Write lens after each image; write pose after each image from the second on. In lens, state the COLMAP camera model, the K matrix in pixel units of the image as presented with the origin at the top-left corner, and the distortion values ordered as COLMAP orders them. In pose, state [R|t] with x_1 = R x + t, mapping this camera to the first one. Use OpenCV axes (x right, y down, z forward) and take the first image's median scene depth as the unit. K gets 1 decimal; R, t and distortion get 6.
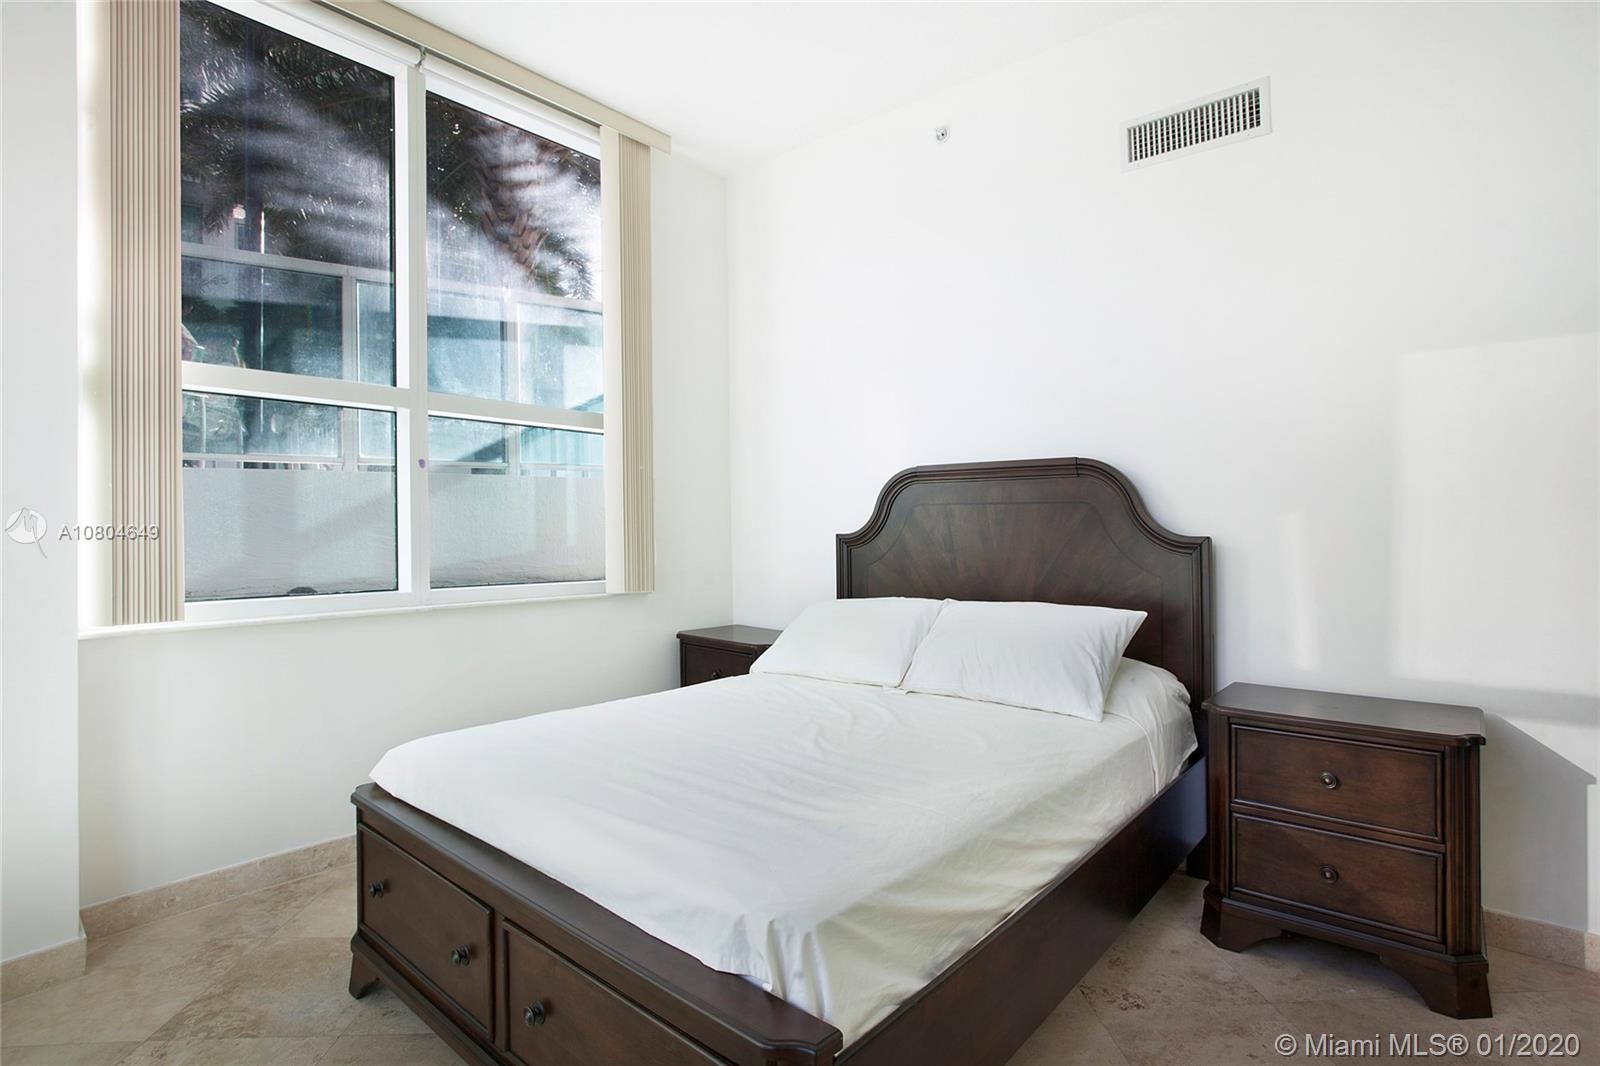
lens RADIAL K [[804.6, 0, 804.9], [0, 804.6, 528.0], [0, 0, 1]] dist [-0.069050, 0.033404]
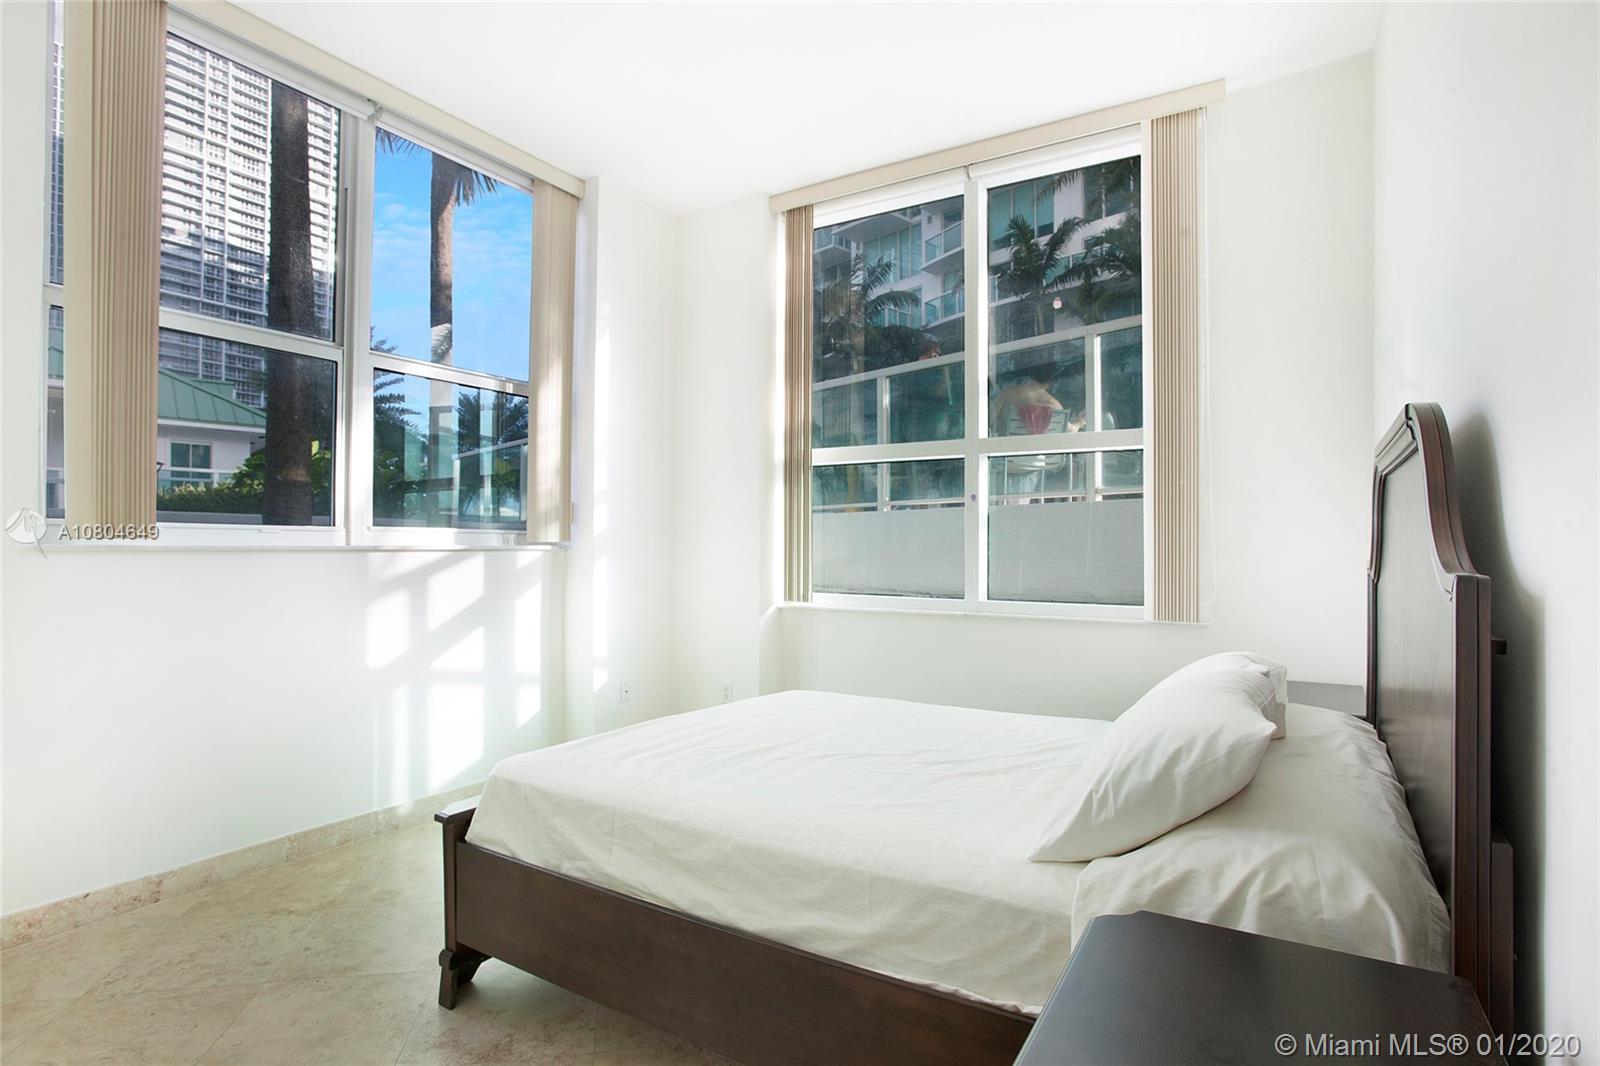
lens RADIAL K [[804.6, 0, 804.9], [0, 804.6, 528.0], [0, 0, 1]] dist [-0.069050, 0.033404]
pose [[0.138686, -0.031032, -0.989850, 0.924090], [-0.010834, 0.999402, -0.032849, 0.015195], [0.990277, 0.015280, 0.138266, 0.750478]]
